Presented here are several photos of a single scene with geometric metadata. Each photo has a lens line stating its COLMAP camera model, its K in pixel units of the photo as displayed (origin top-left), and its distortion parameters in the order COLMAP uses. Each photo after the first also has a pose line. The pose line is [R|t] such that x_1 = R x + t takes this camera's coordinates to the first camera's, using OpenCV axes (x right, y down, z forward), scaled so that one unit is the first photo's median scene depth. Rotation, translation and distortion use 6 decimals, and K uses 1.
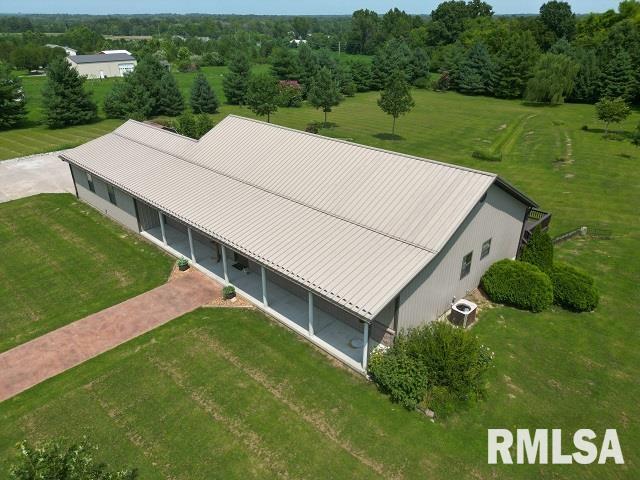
lens RADIAL K [[449.0, 0, 320.0], [0, 449.0, 240.0], [0, 0, 1]] dist [0.051300, -0.053939]
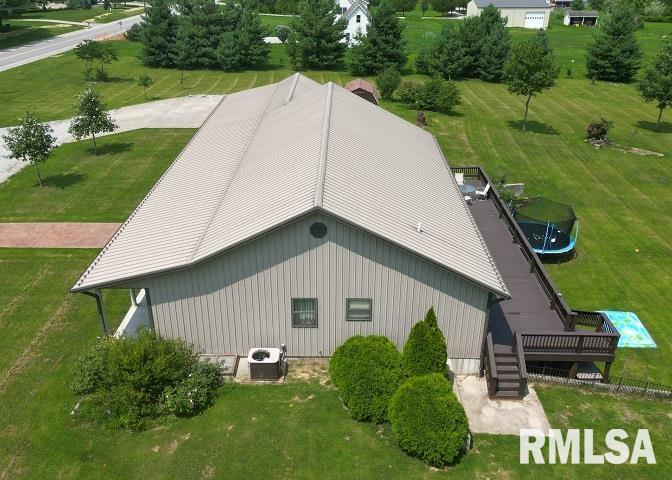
lens RADIAL K [[579.1, 0, 336.0], [0, 579.1, 240.0], [0, 0, 1]] dist [0.053799, -0.004572]
pose [[0.697829, 0.327177, -0.637173, 0.255929], [-0.325603, 0.937252, 0.124663, -0.054028], [0.637979, 0.120472, 0.760572, 0.074492]]
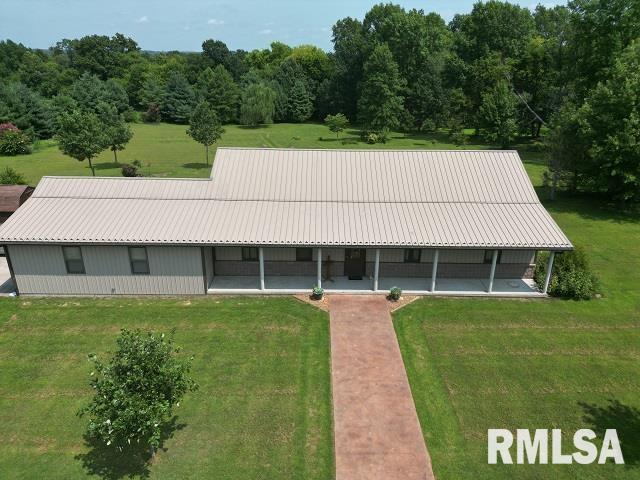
lens RADIAL K [[449.0, 0, 320.0], [0, 449.0, 240.0], [0, 0, 1]] dist [0.051300, -0.053939]
pose [[0.709723, -0.253445, 0.657312, -0.269996], [0.296435, 0.953860, 0.047716, -0.029698], [-0.639077, 0.160985, 0.752106, 0.077730]]
